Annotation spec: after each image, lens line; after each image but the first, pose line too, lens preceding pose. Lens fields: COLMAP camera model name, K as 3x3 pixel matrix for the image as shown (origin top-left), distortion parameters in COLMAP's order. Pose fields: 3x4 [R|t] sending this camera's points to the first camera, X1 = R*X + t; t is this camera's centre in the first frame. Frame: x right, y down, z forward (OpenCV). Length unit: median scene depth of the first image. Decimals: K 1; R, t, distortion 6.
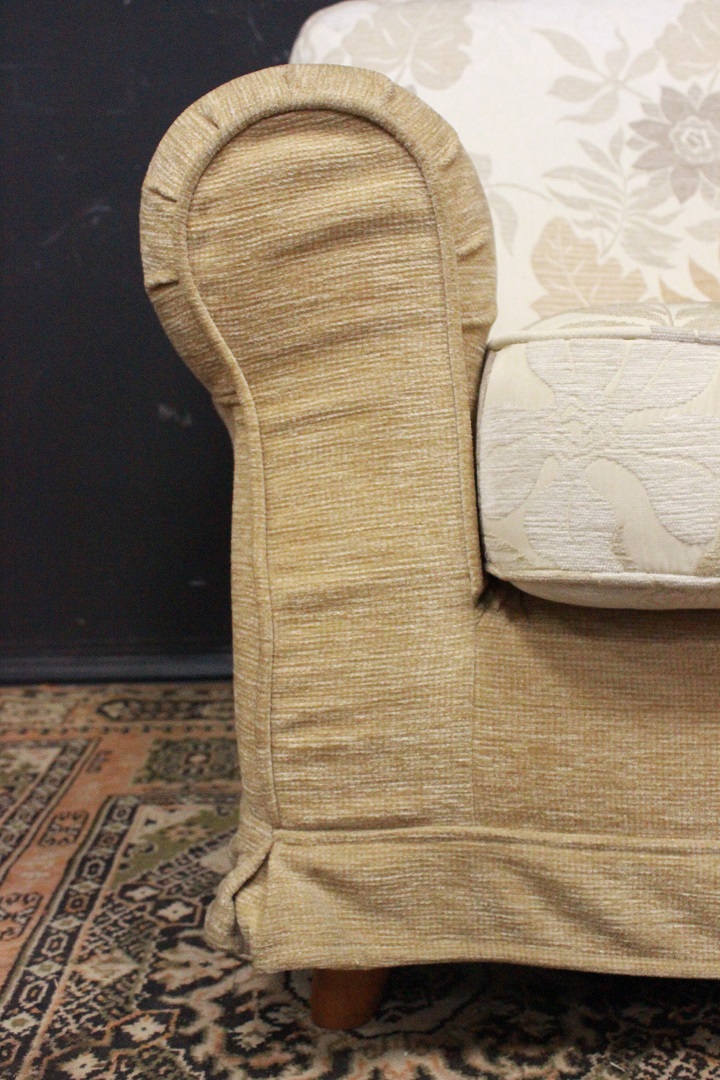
lens RADIAL K [[1049.0, 0, 367.6], [0, 1049.0, 542.4], [0, 0, 1]] dist [-0.095242, 0.000000]
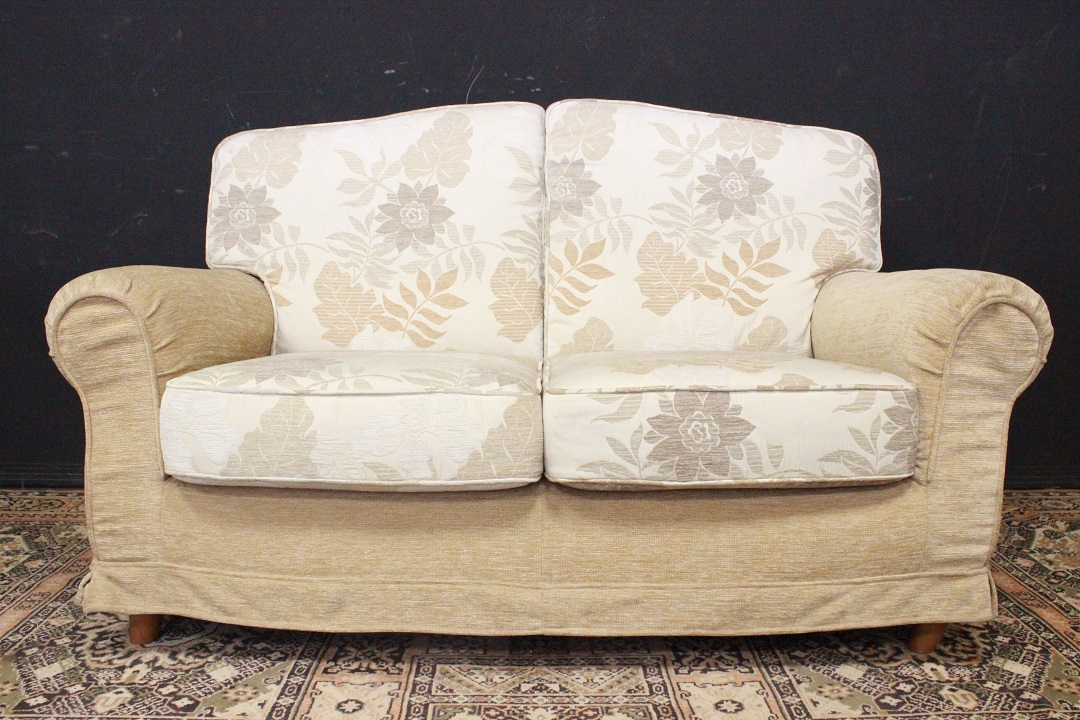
lens RADIAL K [[954.5, 0, 544.8], [0, 954.5, 377.2], [0, 0, 1]] dist [-0.143297, 0.090040]
pose [[0.999512, 0.024172, -0.019771, 1.100484], [-0.023473, 0.999116, 0.034878, -0.303403], [0.020597, -0.034397, 0.999196, -1.325881]]
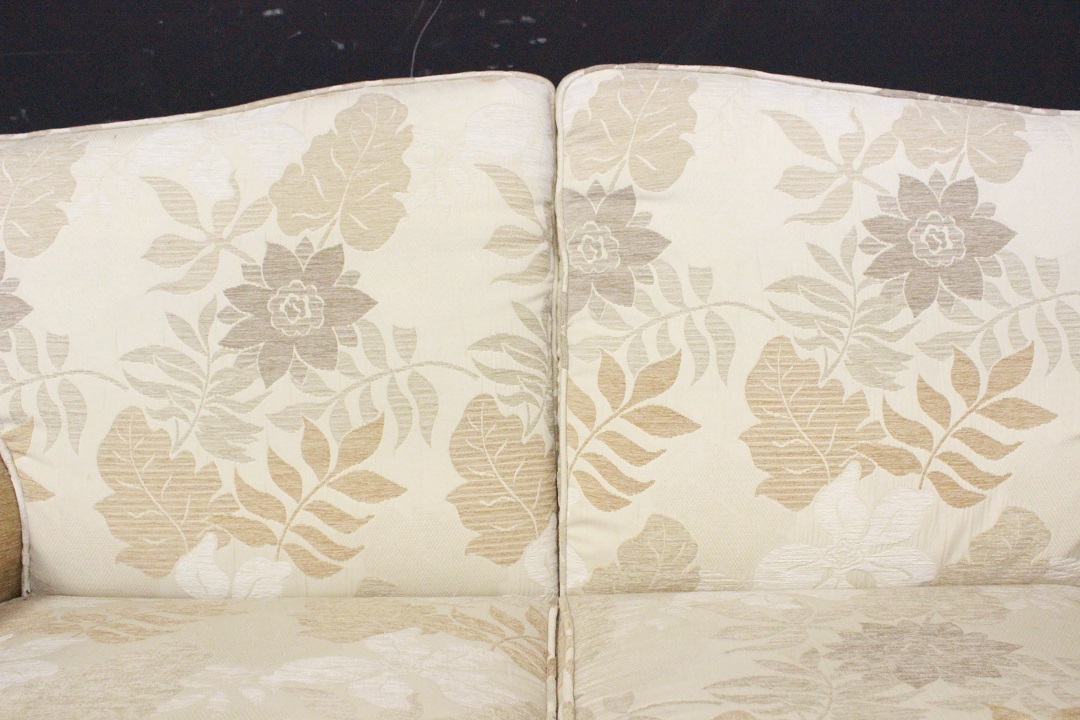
lens RADIAL K [[1091.6, 0, 547.7], [0, 1091.6, 358.9], [0, 0, 1]] dist [-0.092123, 0.000000]
pose [[0.999340, 0.010841, -0.034672, 1.072298], [-0.009045, 0.998630, 0.051540, -0.735682], [0.035183, -0.051193, 0.998069, 0.045633]]
